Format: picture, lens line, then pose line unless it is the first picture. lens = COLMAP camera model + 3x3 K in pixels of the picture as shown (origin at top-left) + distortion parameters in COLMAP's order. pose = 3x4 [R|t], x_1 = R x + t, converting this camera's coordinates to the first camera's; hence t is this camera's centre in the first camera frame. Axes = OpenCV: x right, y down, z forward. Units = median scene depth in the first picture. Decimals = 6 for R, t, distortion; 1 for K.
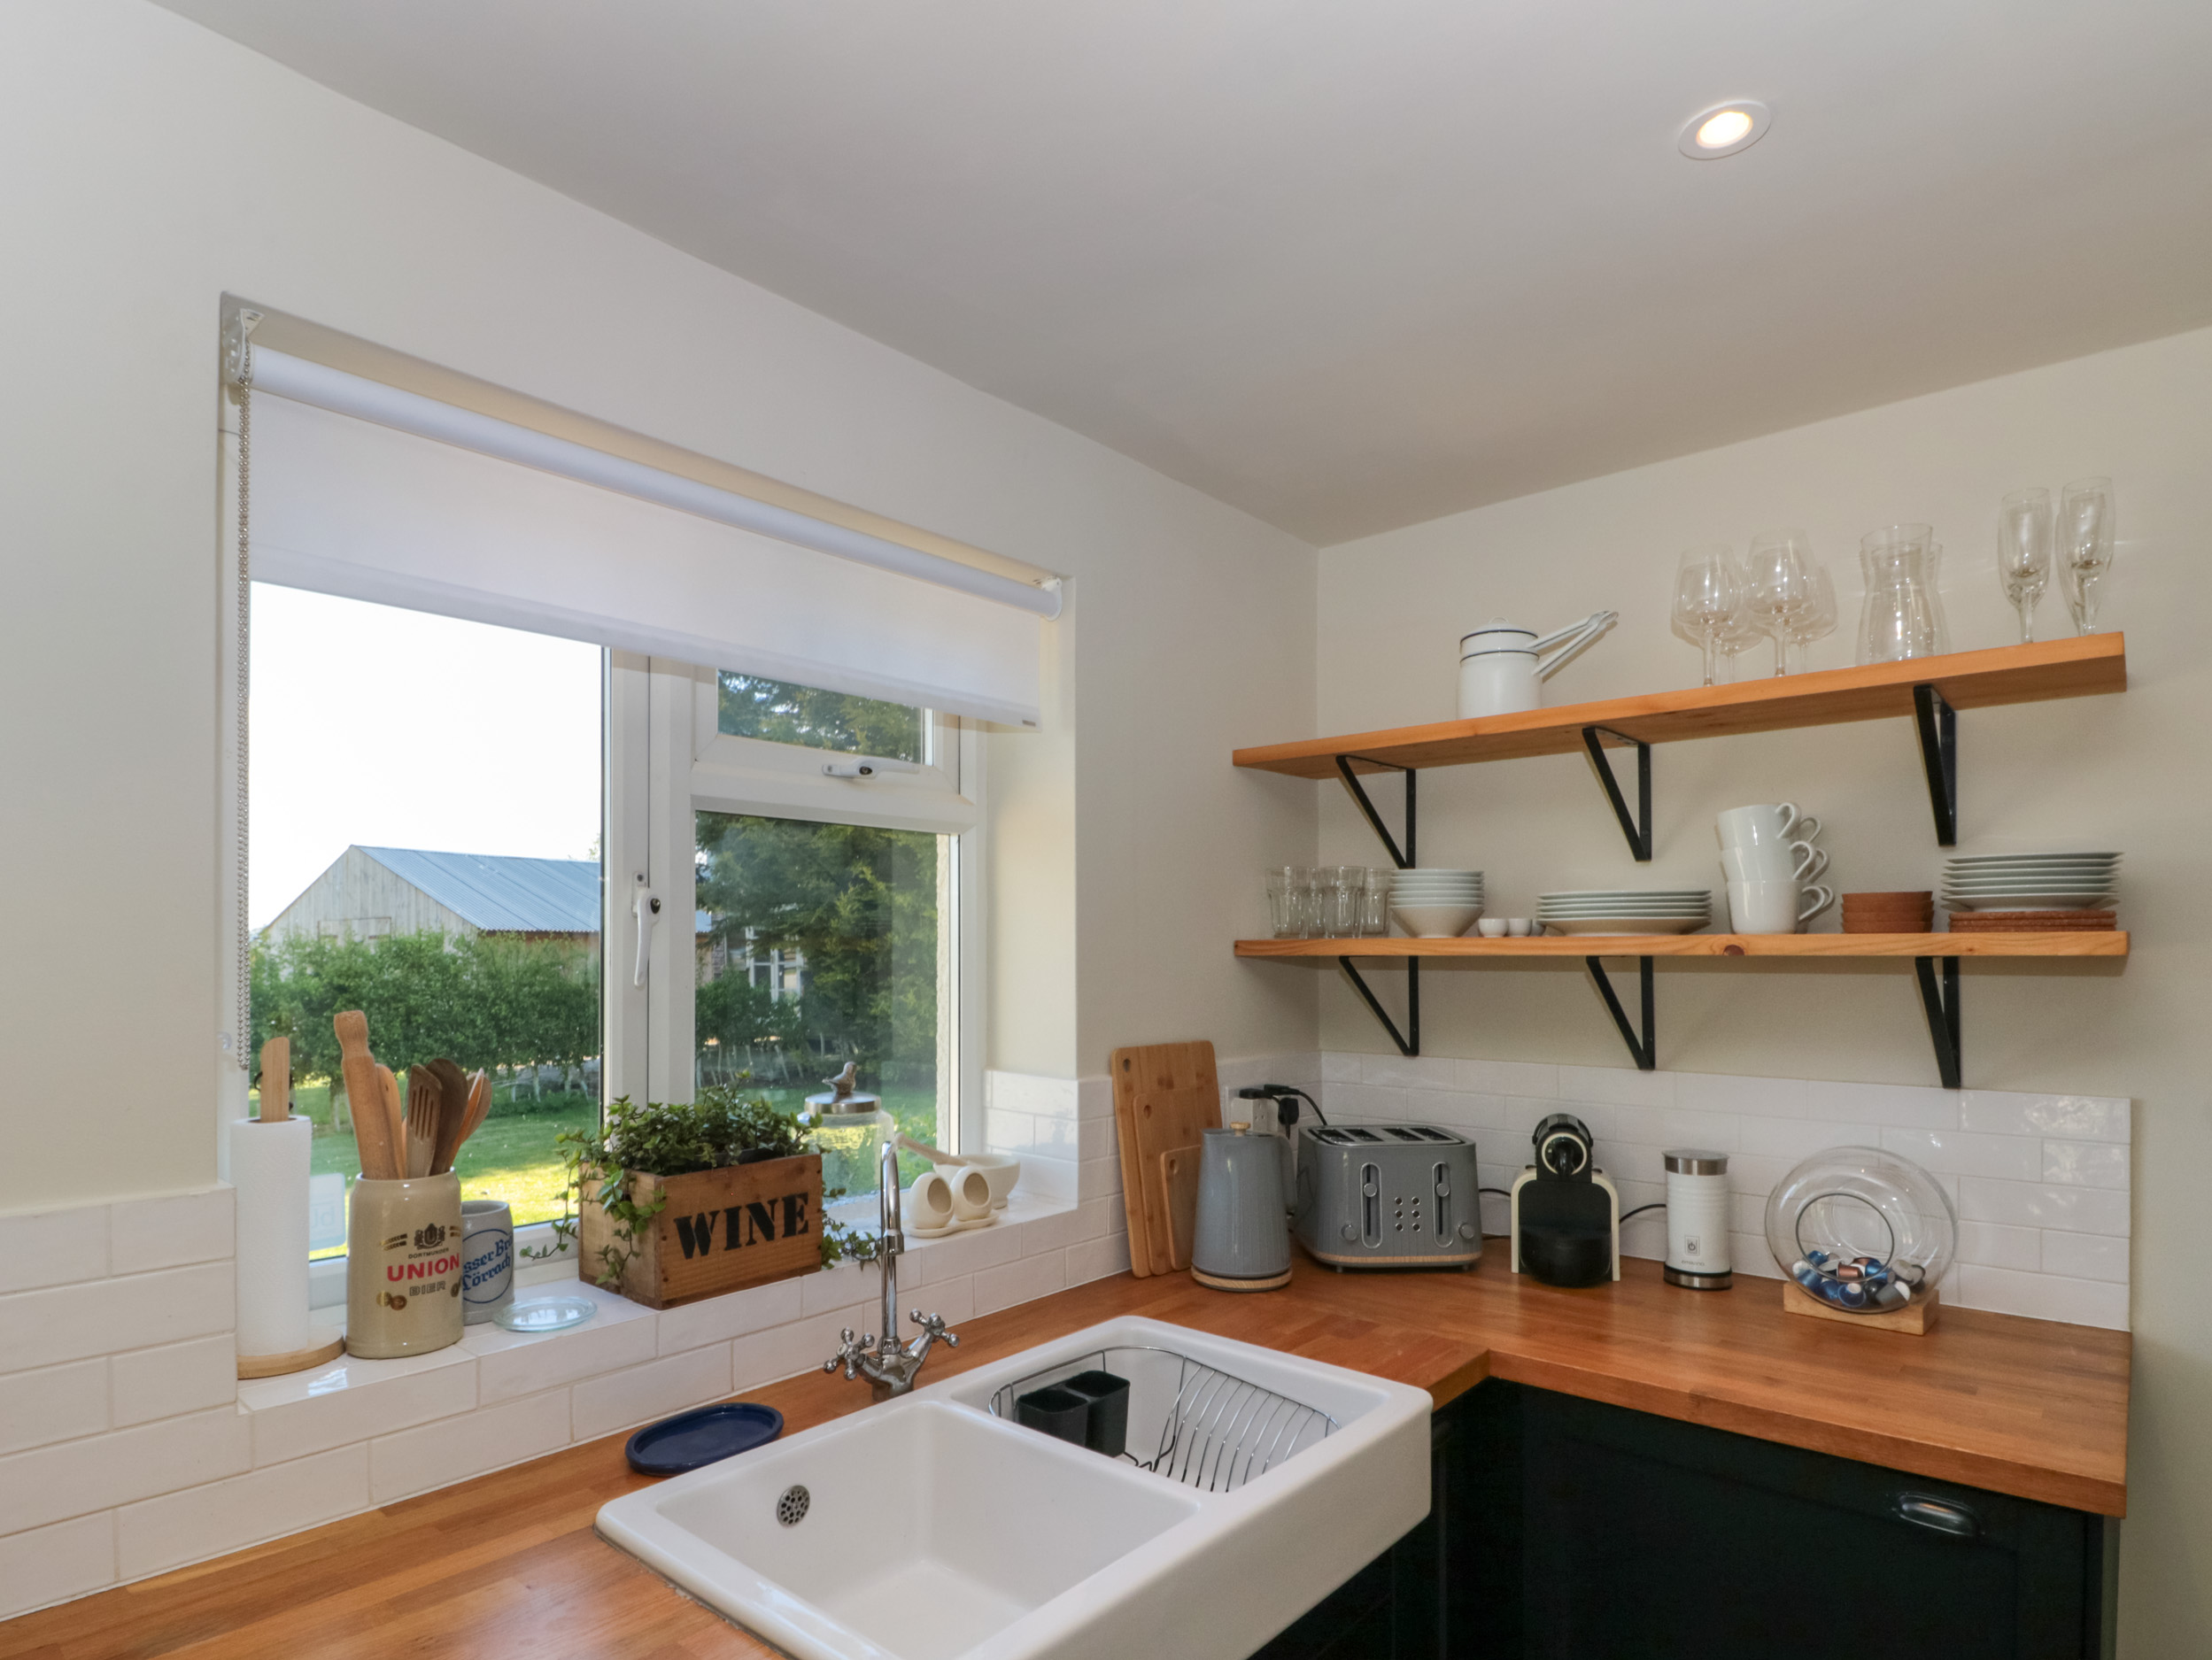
lens RADIAL K [[1225.3, 0, 1032.7], [0, 1225.3, 944.8], [0, 0, 1]] dist [-0.002354, -0.002084]
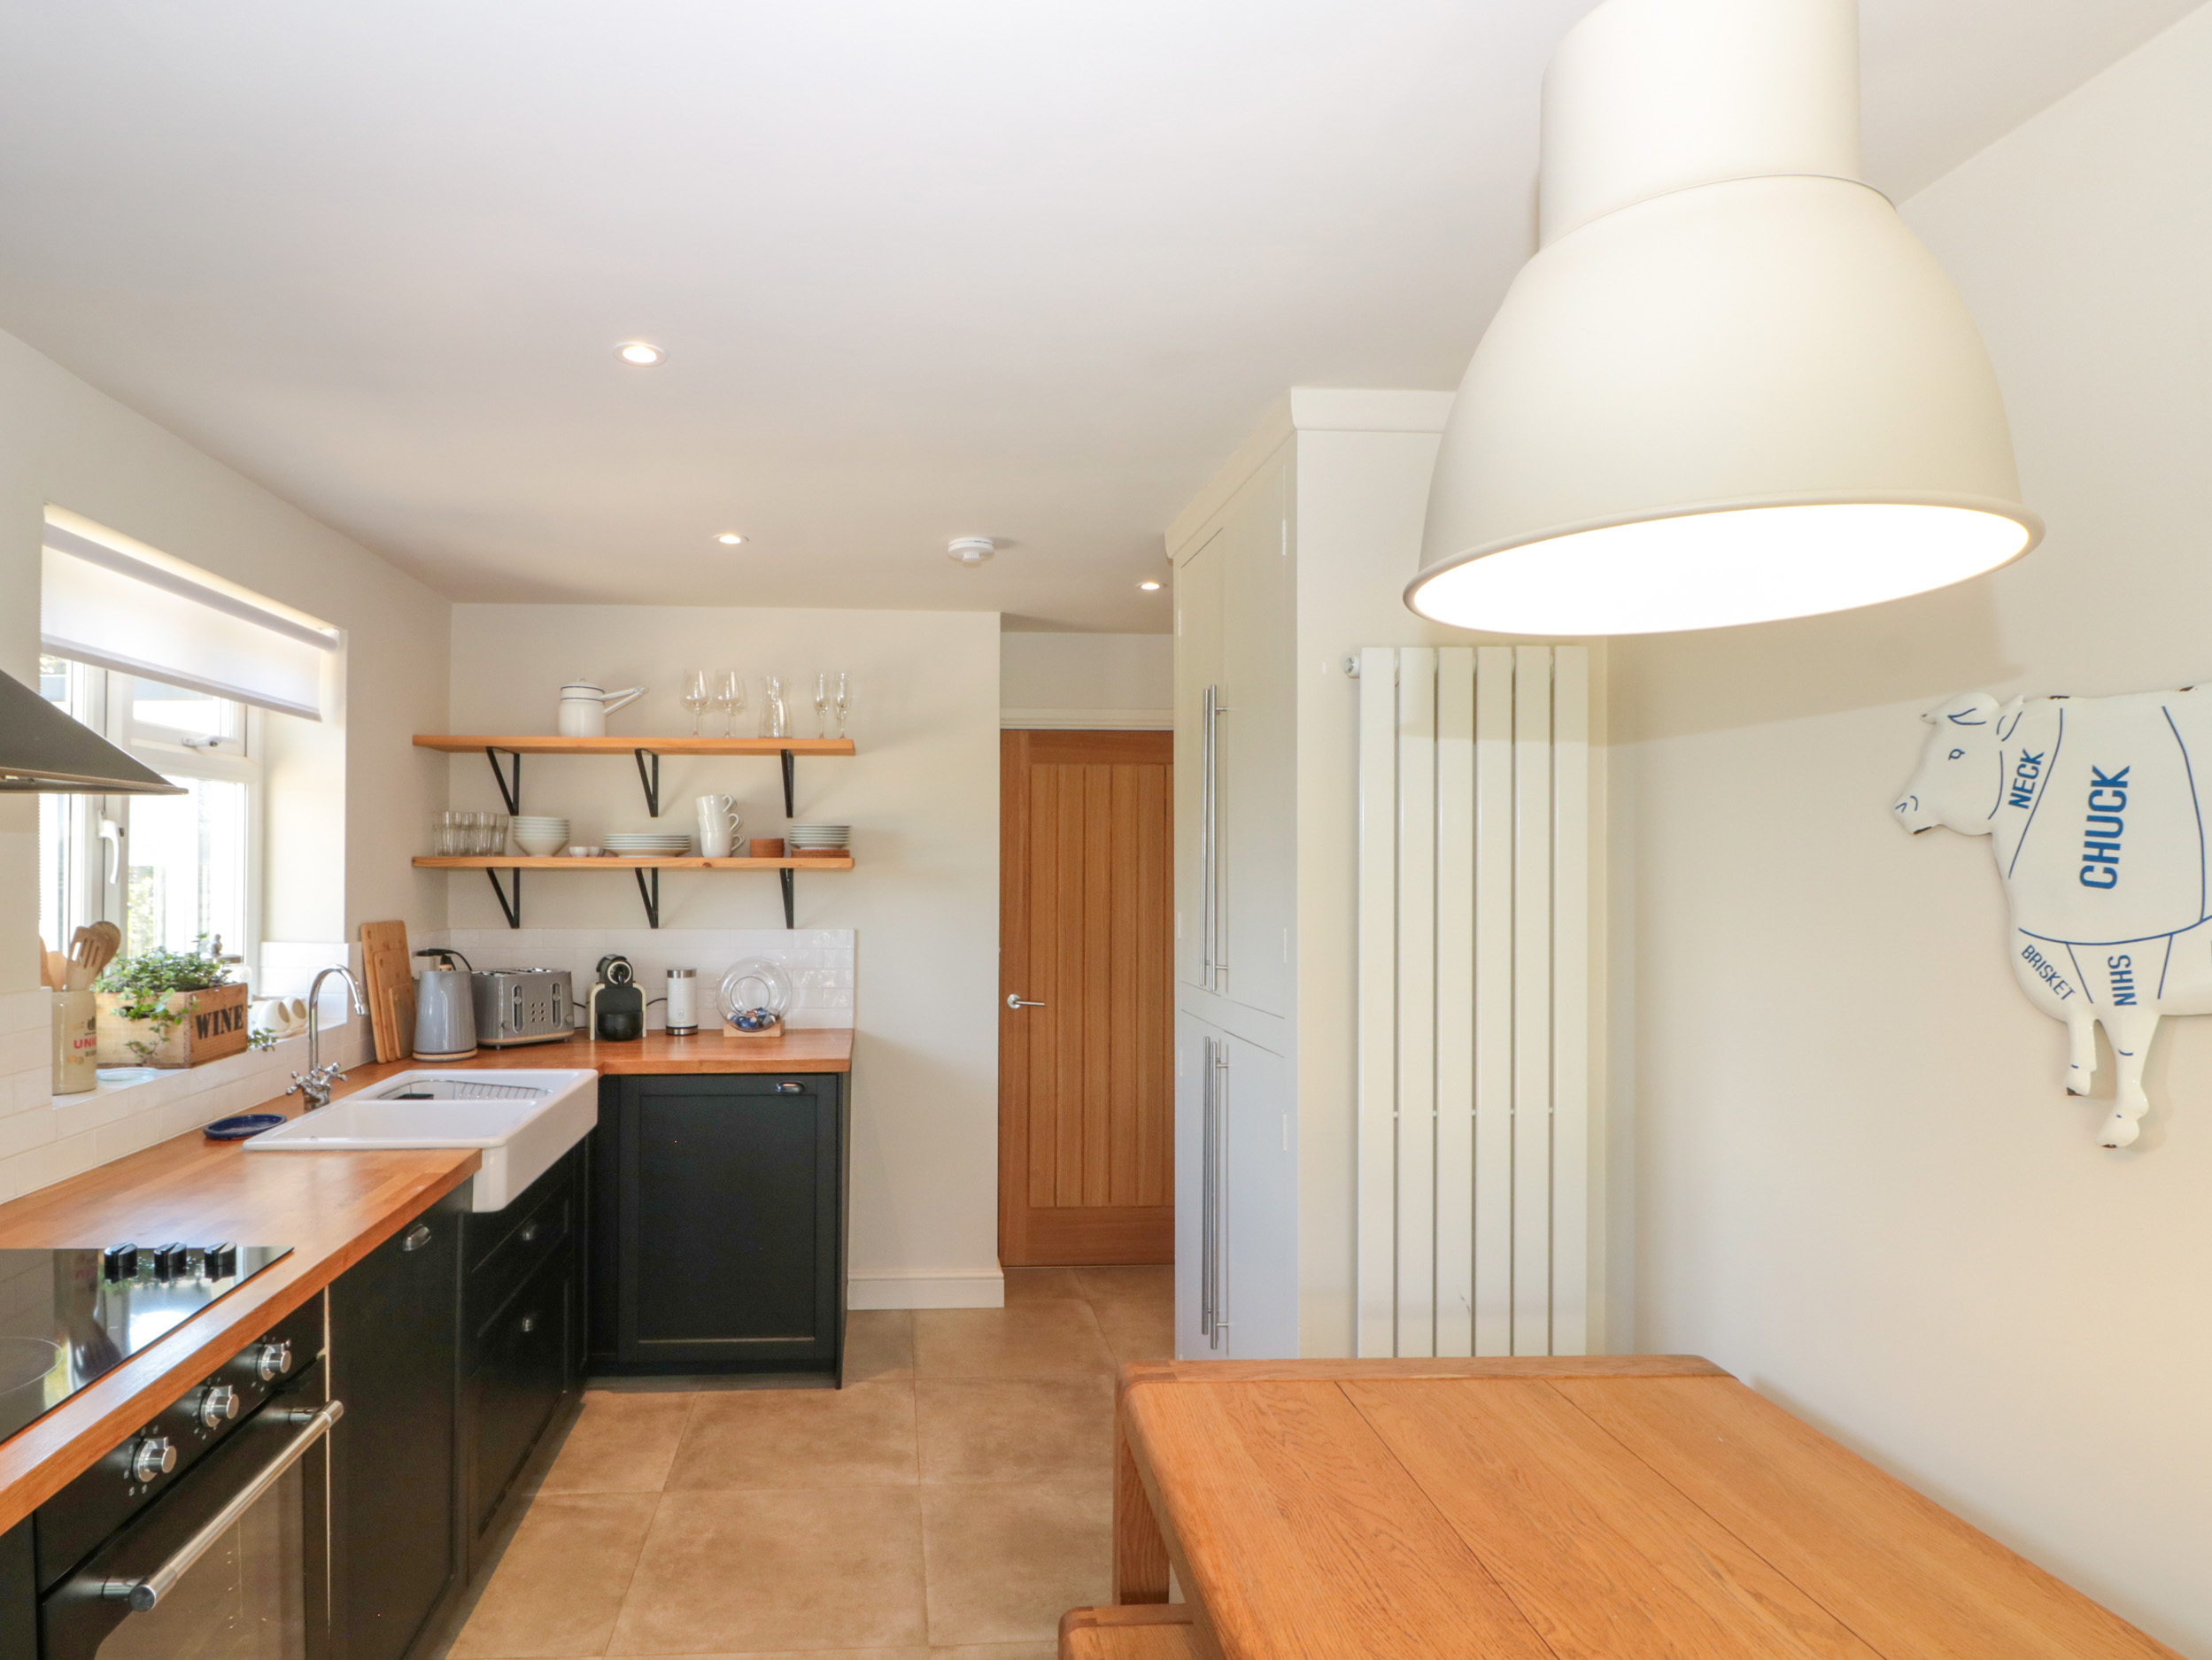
lens RADIAL K [[1202.8, 0, 1144.1], [0, 1202.8, 850.8], [0, 0, 1]] dist [0.001319, -0.016728]
pose [[0.577452, 0.015501, 0.816277, -0.617946], [-0.008421, 0.999880, -0.013030, 0.000947], [-0.816381, 0.000650, 0.577514, -0.732277]]
